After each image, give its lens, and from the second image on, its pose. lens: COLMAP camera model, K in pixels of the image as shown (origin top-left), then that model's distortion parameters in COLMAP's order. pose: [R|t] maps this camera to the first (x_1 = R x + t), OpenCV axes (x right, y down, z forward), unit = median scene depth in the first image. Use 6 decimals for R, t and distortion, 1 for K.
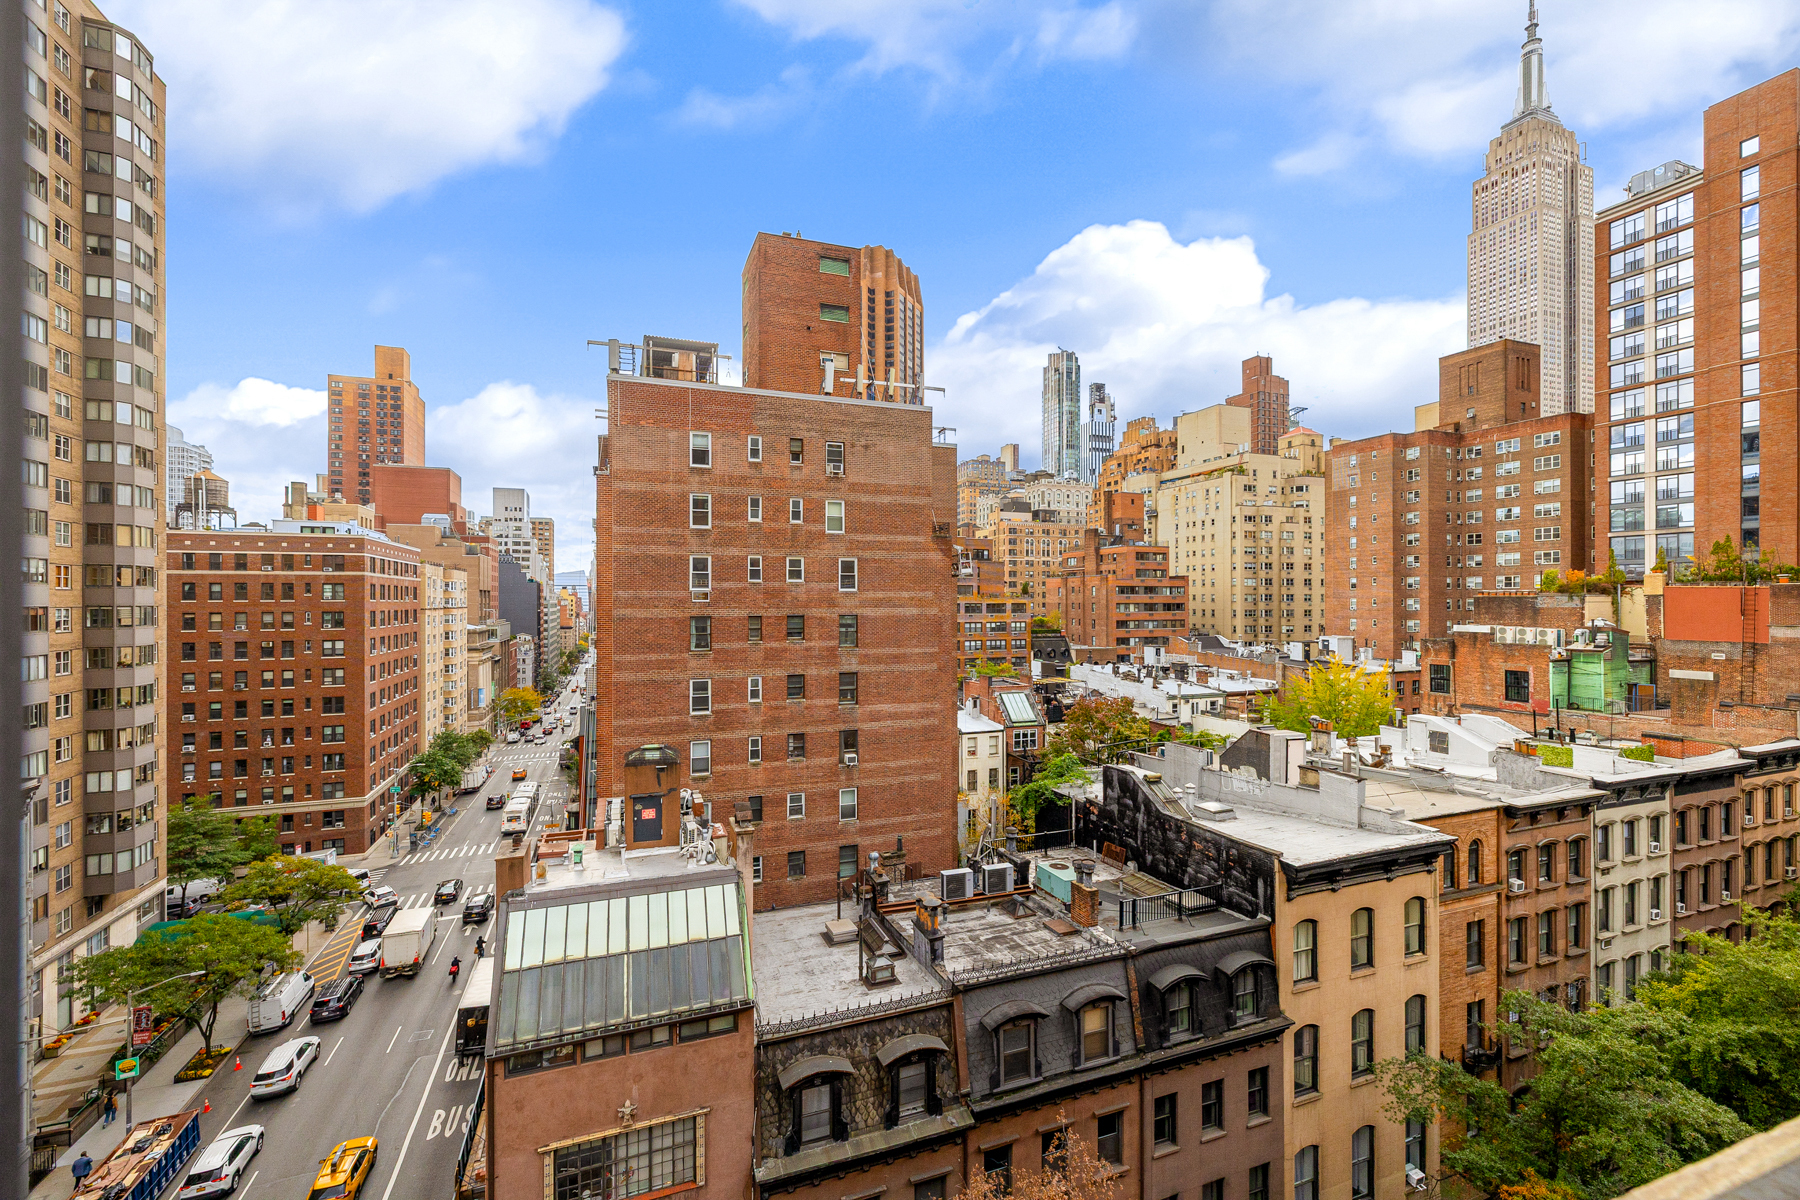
lens RADIAL K [[744.2, 0, 900.0], [0, 744.2, 600.0], [0, 0, 1]] dist [0.001238, -0.001236]
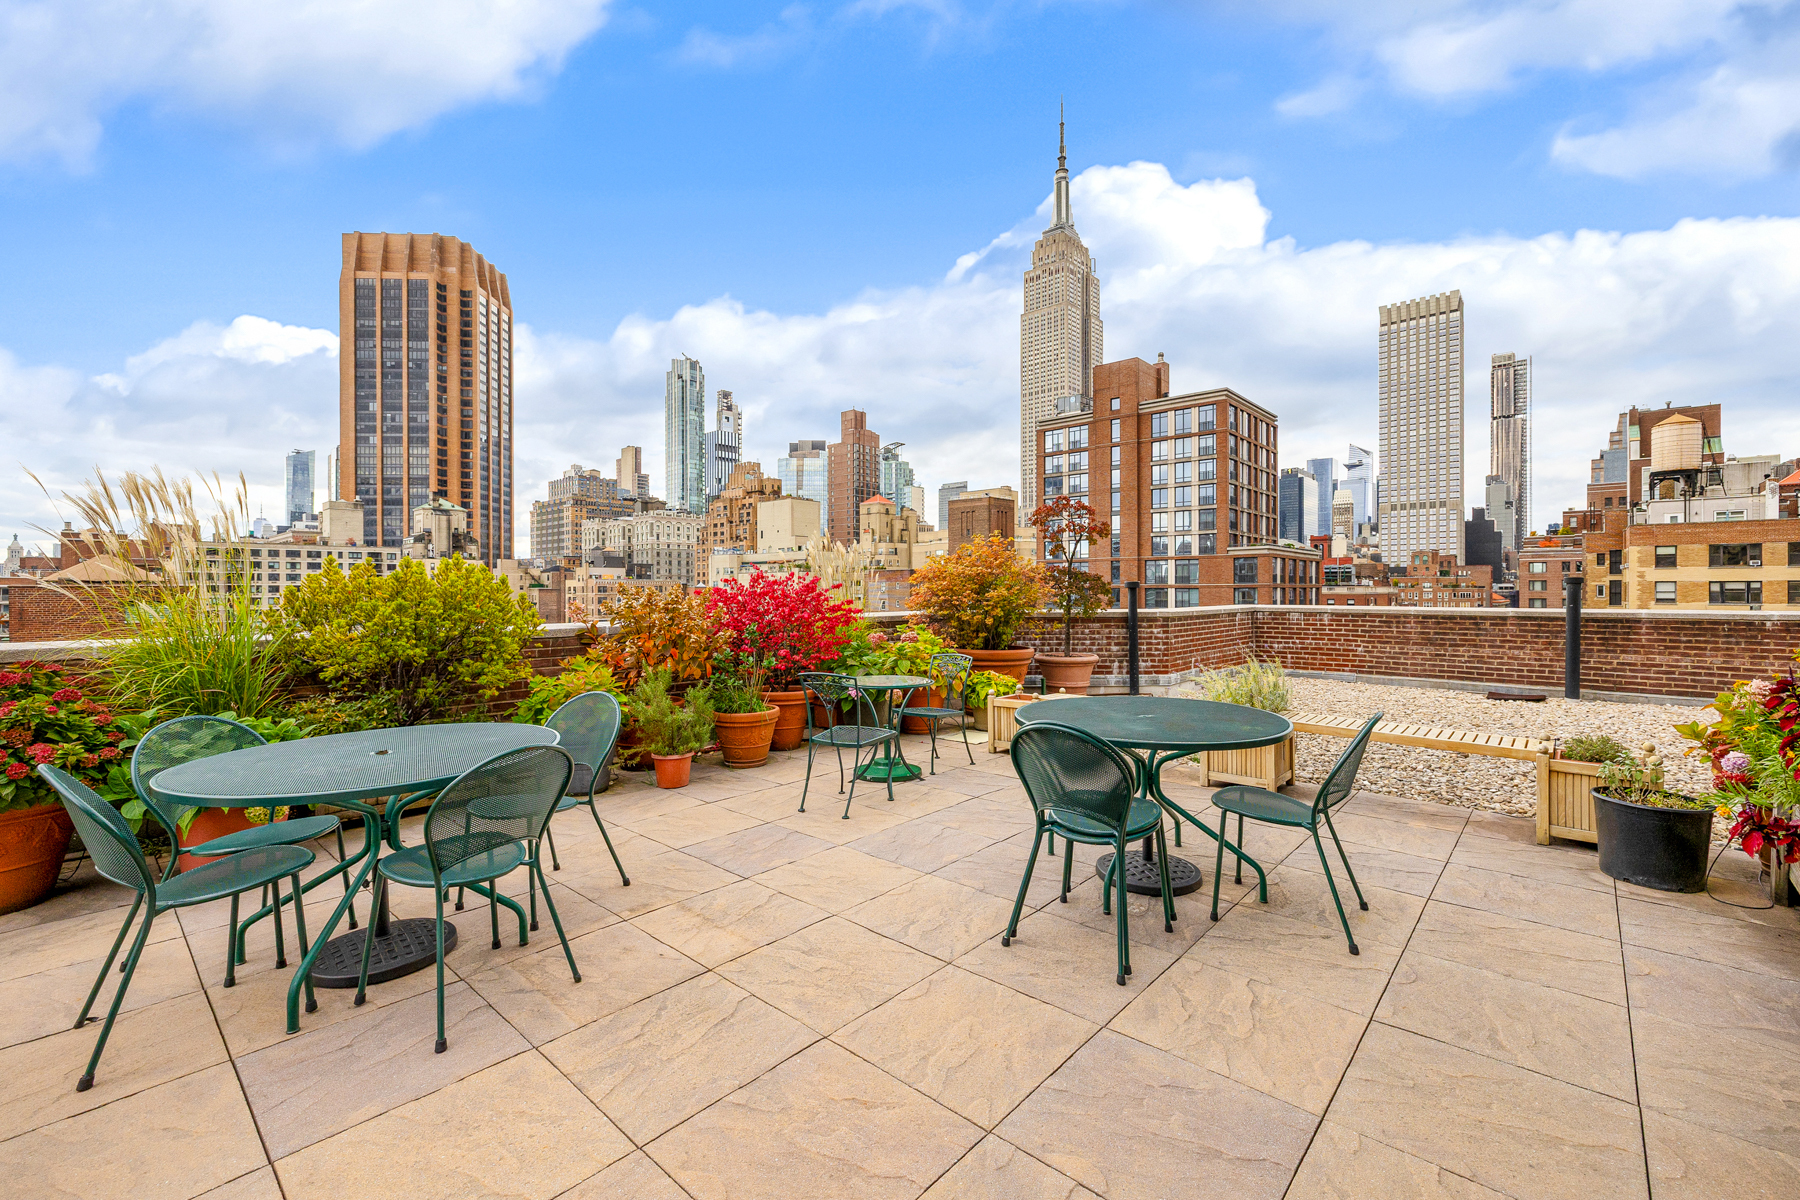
lens RADIAL K [[753.2, 0, 896.7], [0, 753.2, 592.5], [0, 0, 1]] dist [-0.000958, -0.000210]
pose [[0.890970, -0.000804, 0.454062, 0.276112], [0.000405, 0.999999, 0.000976, -0.491645], [-0.454063, -0.000686, 0.890969, -0.114633]]
